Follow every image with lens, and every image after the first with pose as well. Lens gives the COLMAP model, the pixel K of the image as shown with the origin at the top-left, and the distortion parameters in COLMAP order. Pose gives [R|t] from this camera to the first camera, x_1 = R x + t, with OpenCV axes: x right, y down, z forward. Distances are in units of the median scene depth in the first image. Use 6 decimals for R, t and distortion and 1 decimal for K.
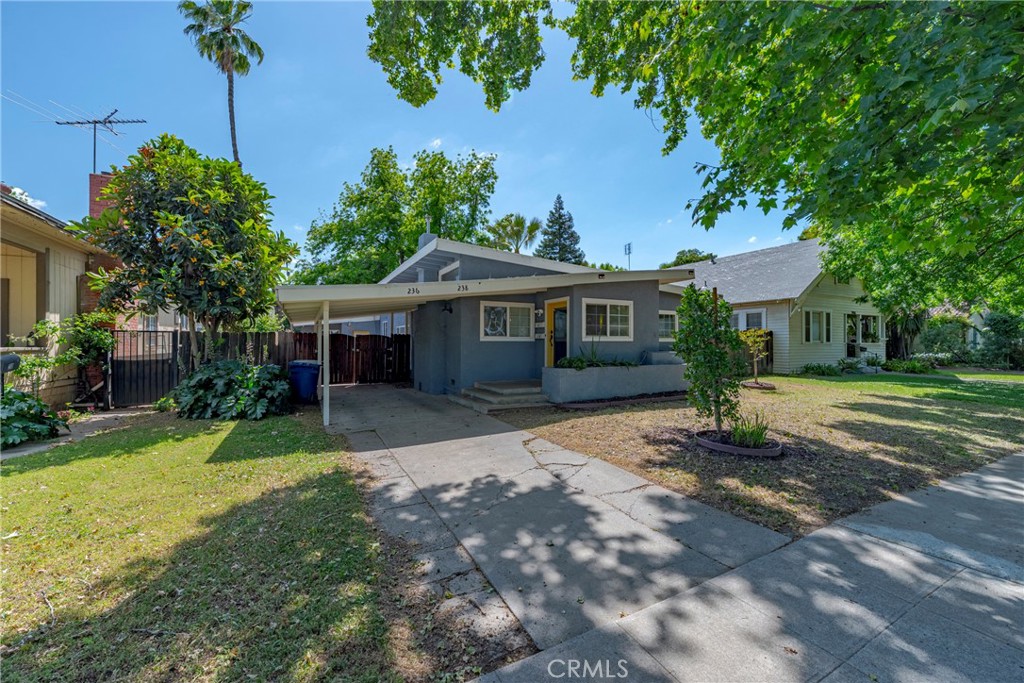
lens RADIAL K [[404.8, 0, 512.0], [0, 404.8, 341.5], [0, 0, 1]] dist [-0.001029, -0.000032]
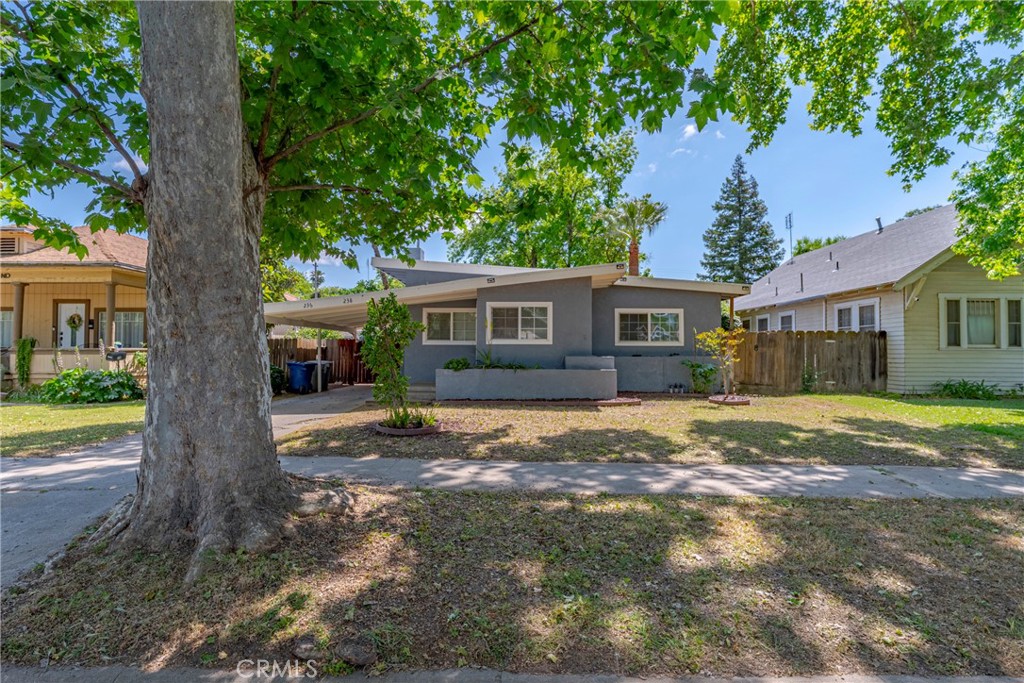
lens RADIAL K [[500.1, 0, 512.0], [0, 500.1, 341.5], [0, 0, 1]] dist [-0.000423, 0.000355]
pose [[0.879517, -0.006817, -0.475818, 0.673735], [-0.001765, 0.999844, -0.017586, 0.011603], [0.475864, 0.016307, 0.879368, -0.065775]]
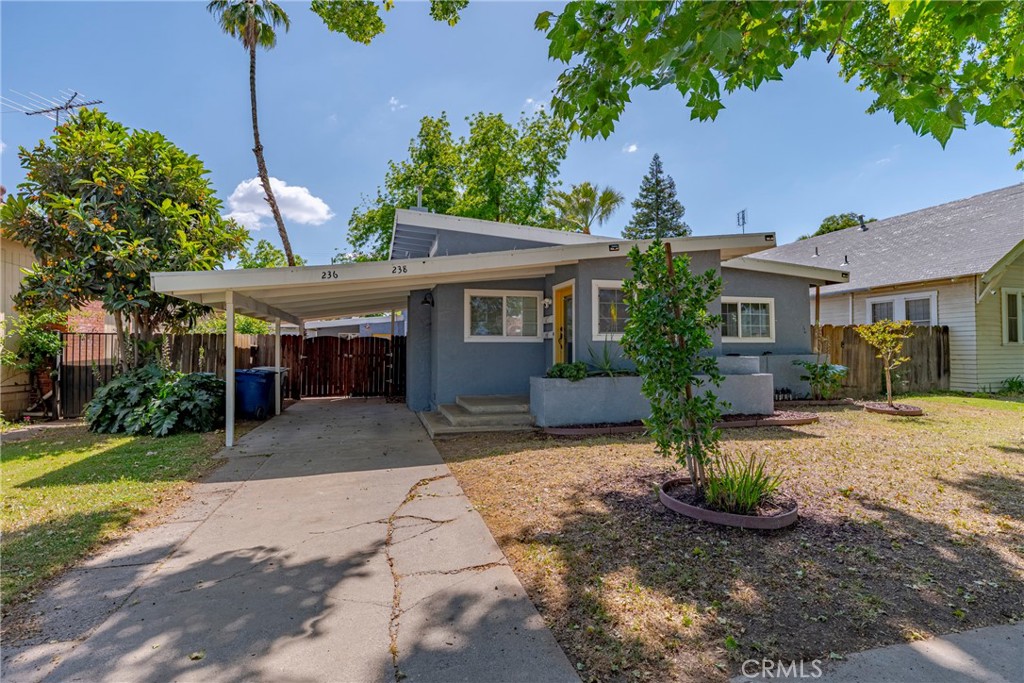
lens RADIAL K [[500.1, 0, 512.0], [0, 500.1, 341.5], [0, 0, 1]] dist [-0.000423, 0.000355]
pose [[0.976844, -0.007716, -0.213813, 0.180399], [0.004809, 0.999889, -0.014115, 0.009885], [0.213899, 0.012760, 0.976773, 0.090449]]
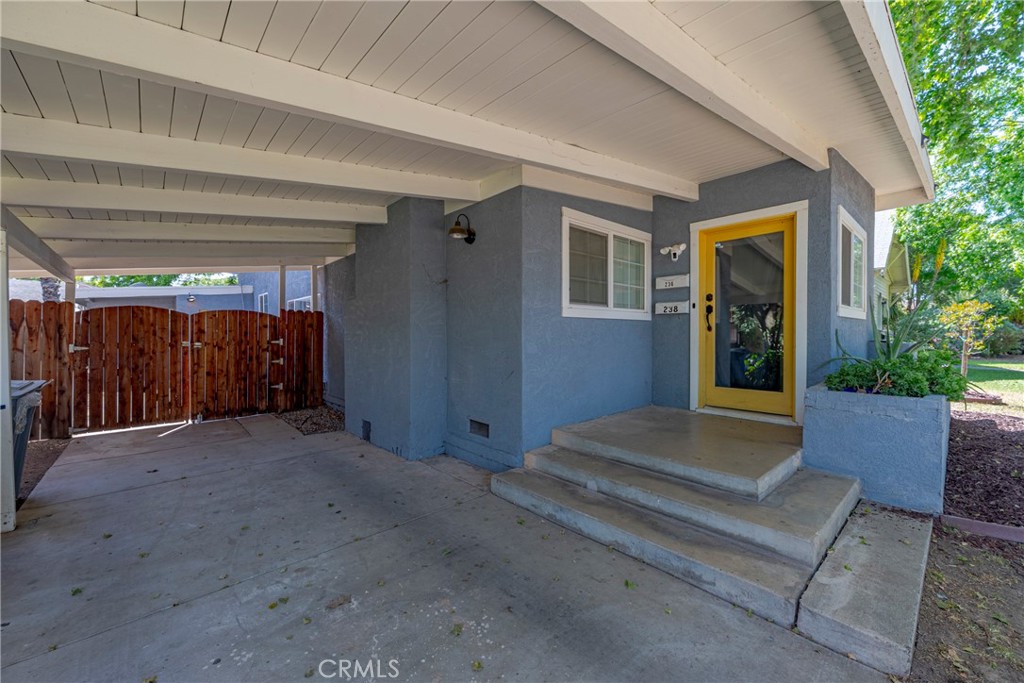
lens RADIAL K [[404.8, 0, 512.0], [0, 404.8, 341.5], [0, 0, 1]] dist [-0.001029, -0.000032]
pose [[0.967562, -0.009623, 0.252451, -0.187494], [0.003711, 0.999708, 0.023884, 0.010603], [-0.252607, -0.022173, 0.967315, 0.566180]]
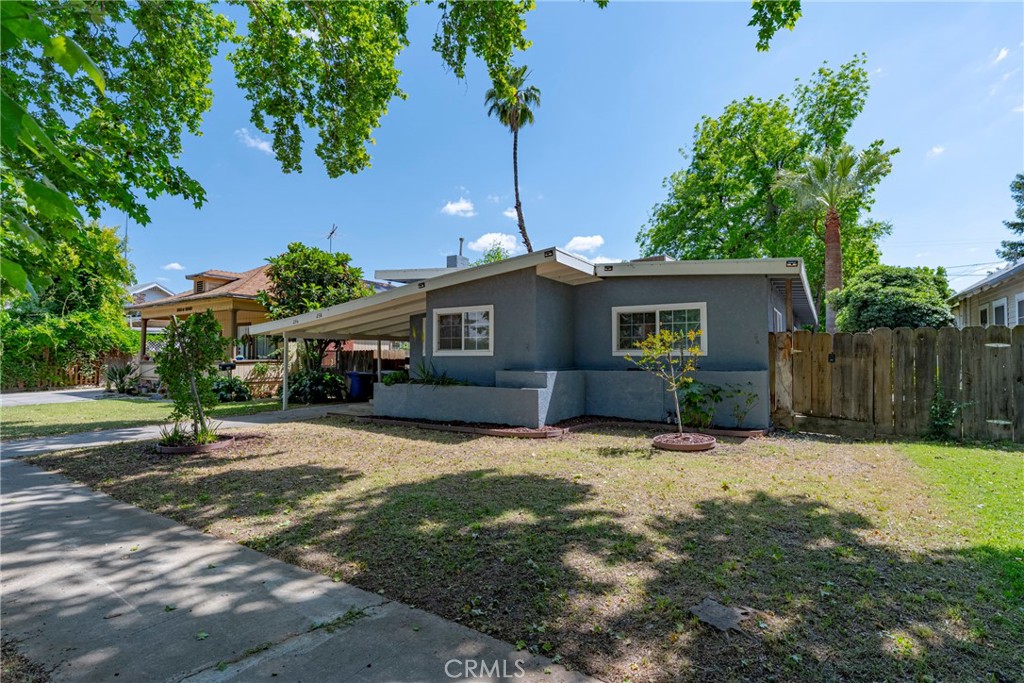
lens RADIAL K [[500.1, 0, 512.0], [0, 500.1, 341.5], [0, 0, 1]] dist [-0.000423, 0.000355]
pose [[0.501048, -0.027483, -0.864983, 1.010001], [0.004427, 0.999564, -0.029195, -0.000025], [0.865408, 0.010799, 0.500952, 0.473802]]
